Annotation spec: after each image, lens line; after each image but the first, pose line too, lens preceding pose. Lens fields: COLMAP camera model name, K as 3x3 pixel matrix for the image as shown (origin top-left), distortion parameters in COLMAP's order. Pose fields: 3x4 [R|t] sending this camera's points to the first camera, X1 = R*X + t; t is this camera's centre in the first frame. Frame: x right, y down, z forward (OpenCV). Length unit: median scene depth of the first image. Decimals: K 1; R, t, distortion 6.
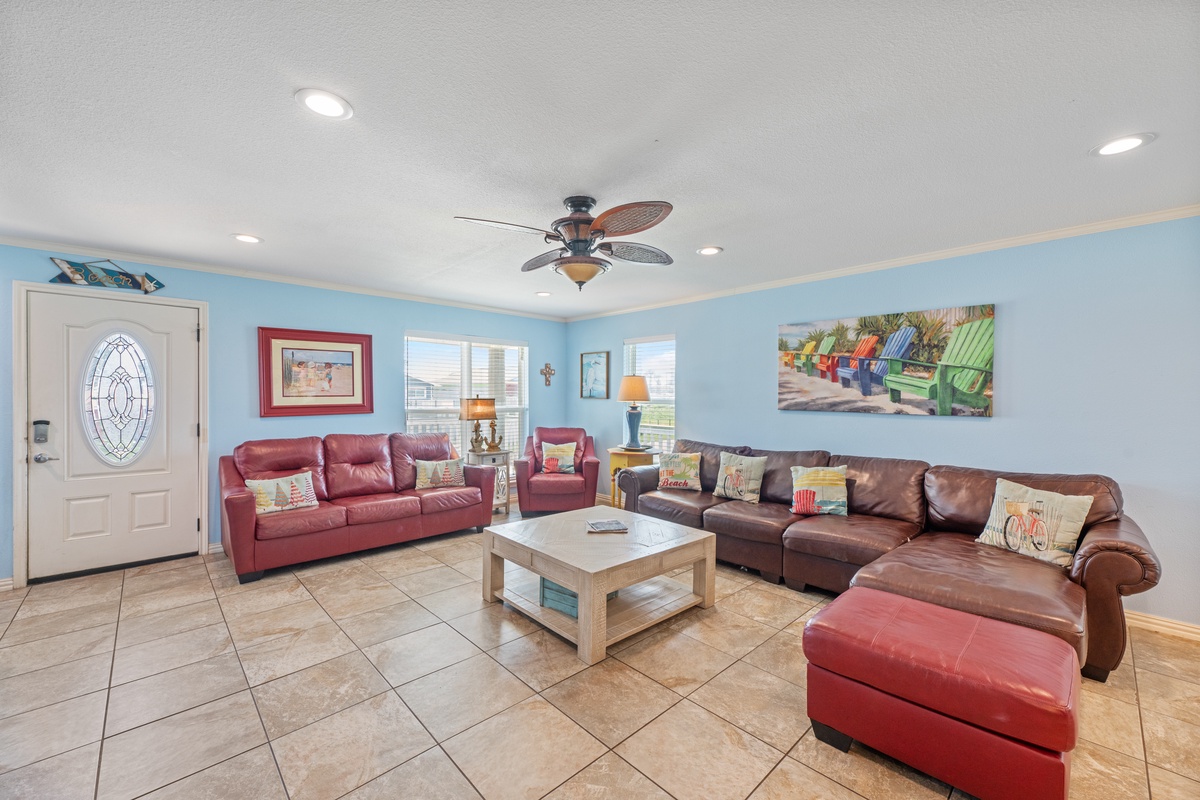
lens RADIAL K [[477.6, 0, 603.9], [0, 477.6, 397.1], [0, 0, 1]] dist [0.000674, -0.000036]
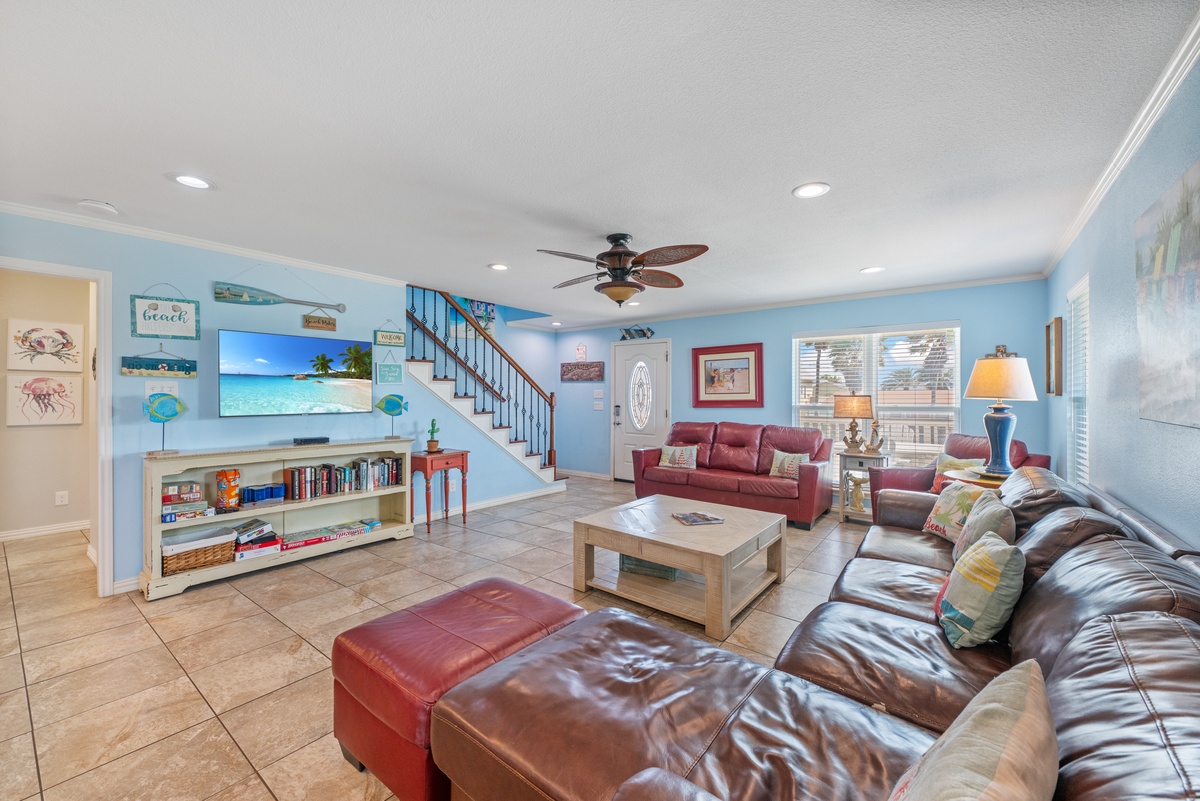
lens RADIAL K [[477.6, 0, 603.9], [0, 477.6, 397.6], [0, 0, 1]] dist [0.000674, -0.000036]
pose [[0.149339, 0.003361, -0.988780, 0.842823], [0.000314, 0.999994, 0.003447, 0.005634], [0.988786, -0.000825, 0.149337, 0.553732]]
